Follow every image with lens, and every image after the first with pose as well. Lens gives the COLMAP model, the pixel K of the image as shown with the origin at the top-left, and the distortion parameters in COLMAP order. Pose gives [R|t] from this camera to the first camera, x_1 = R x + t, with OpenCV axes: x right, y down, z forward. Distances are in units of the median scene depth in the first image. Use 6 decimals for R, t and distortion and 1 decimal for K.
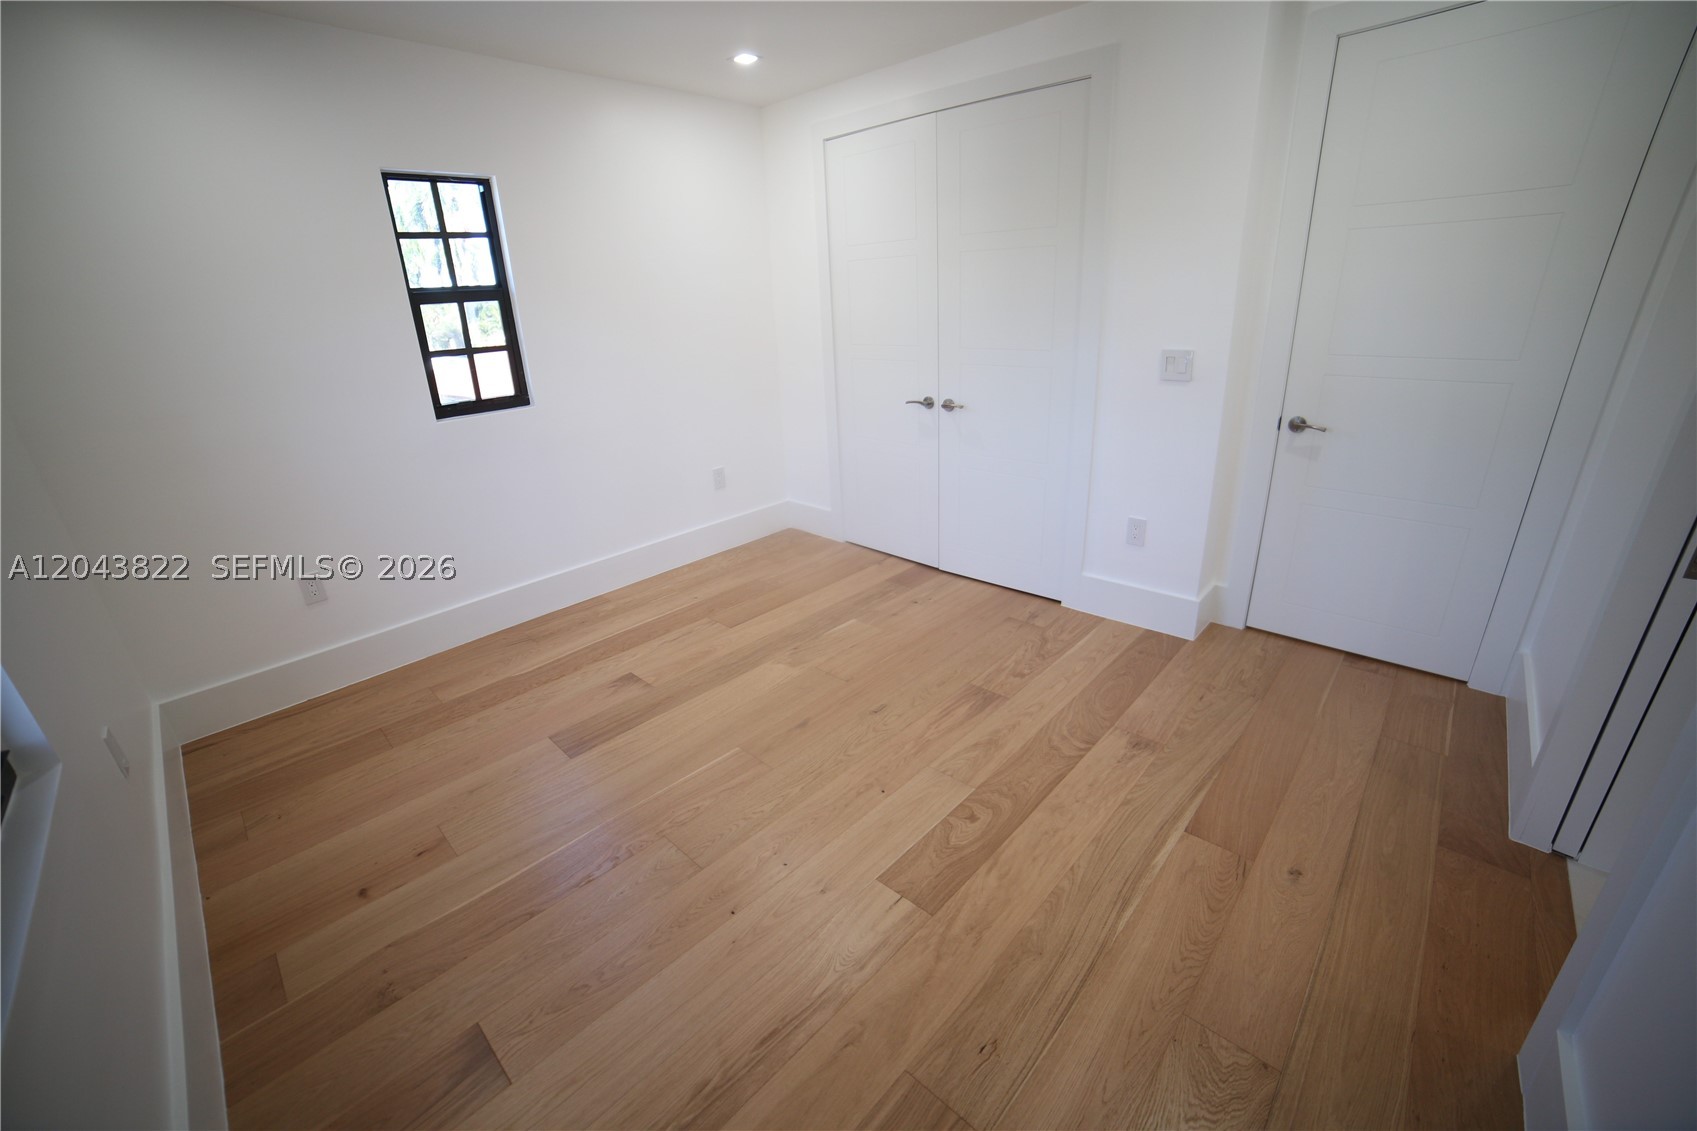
lens RADIAL K [[689.9, 0, 848.5], [0, 689.9, 565.5], [0, 0, 1]] dist [-0.121431, 0.041804]
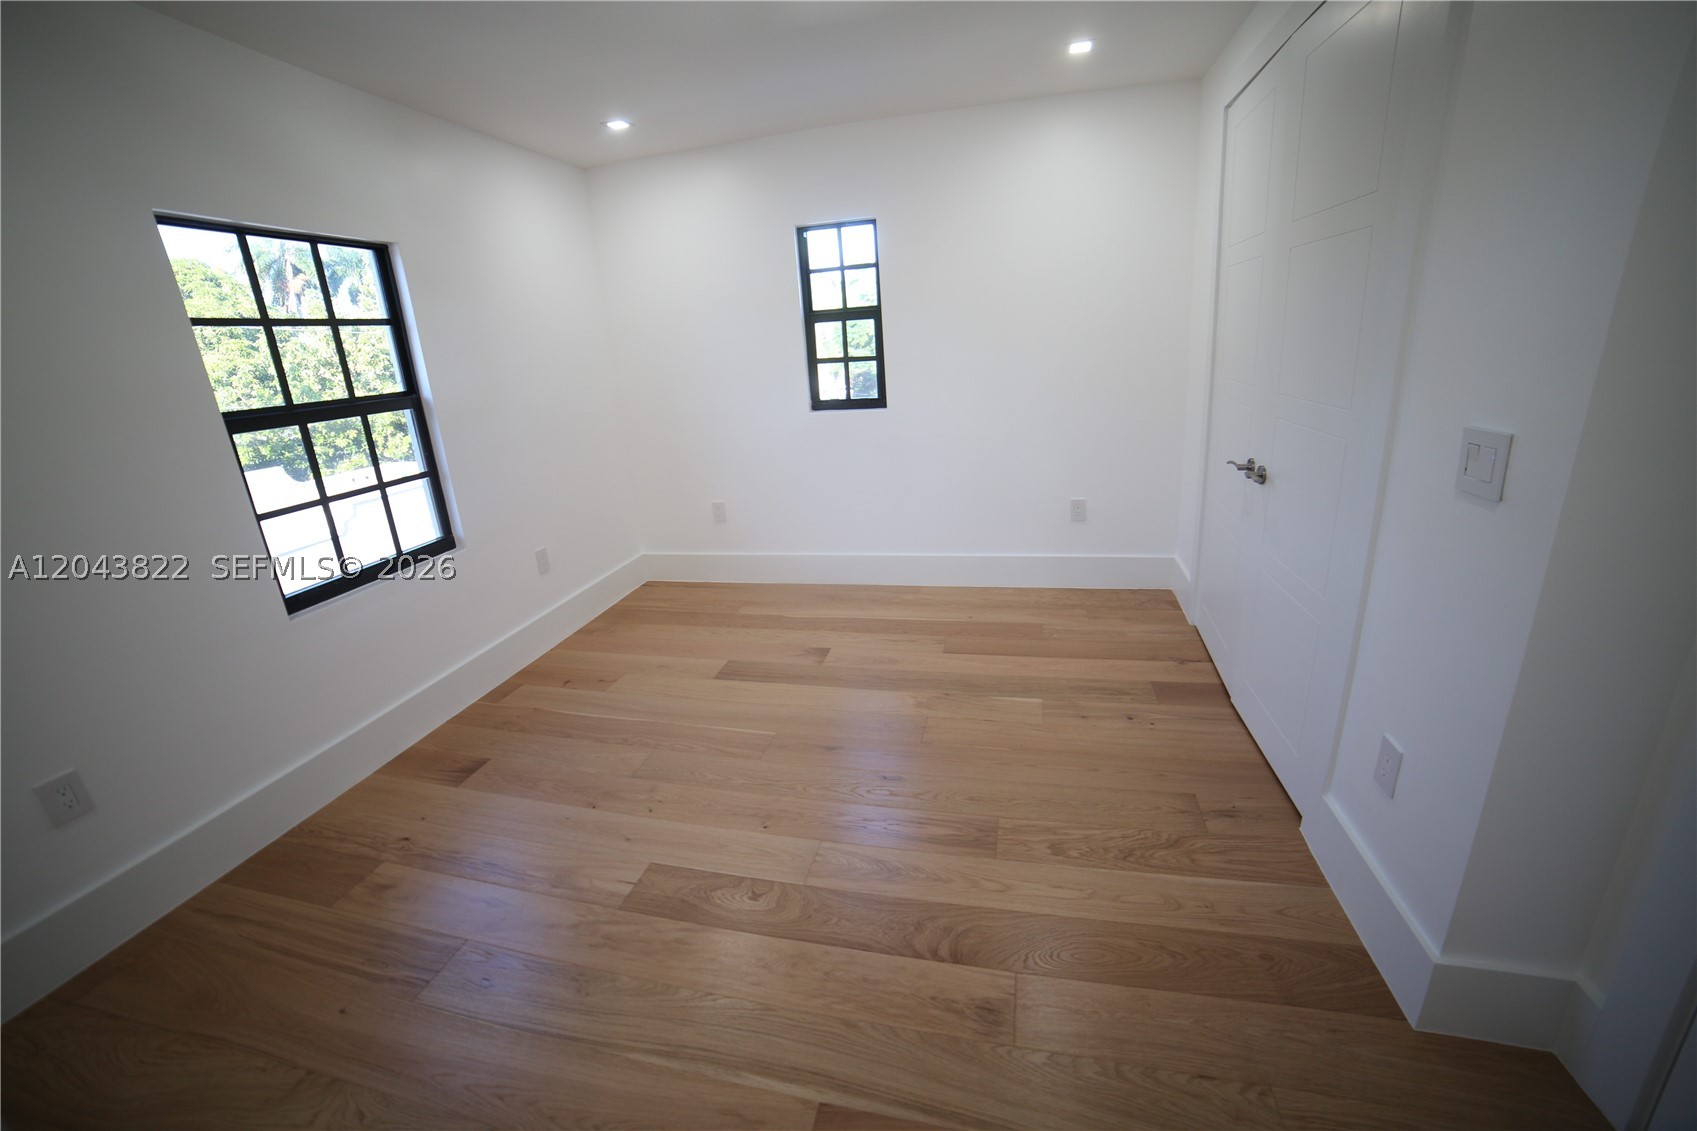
lens RADIAL K [[689.9, 0, 848.5], [0, 689.9, 565.5], [0, 0, 1]] dist [-0.121431, 0.041804]
pose [[0.485156, 0.280258, -0.828299, 0.651335], [-0.272328, 0.948564, 0.161440, -0.179923], [0.830940, 0.147245, 0.536524, 0.400362]]
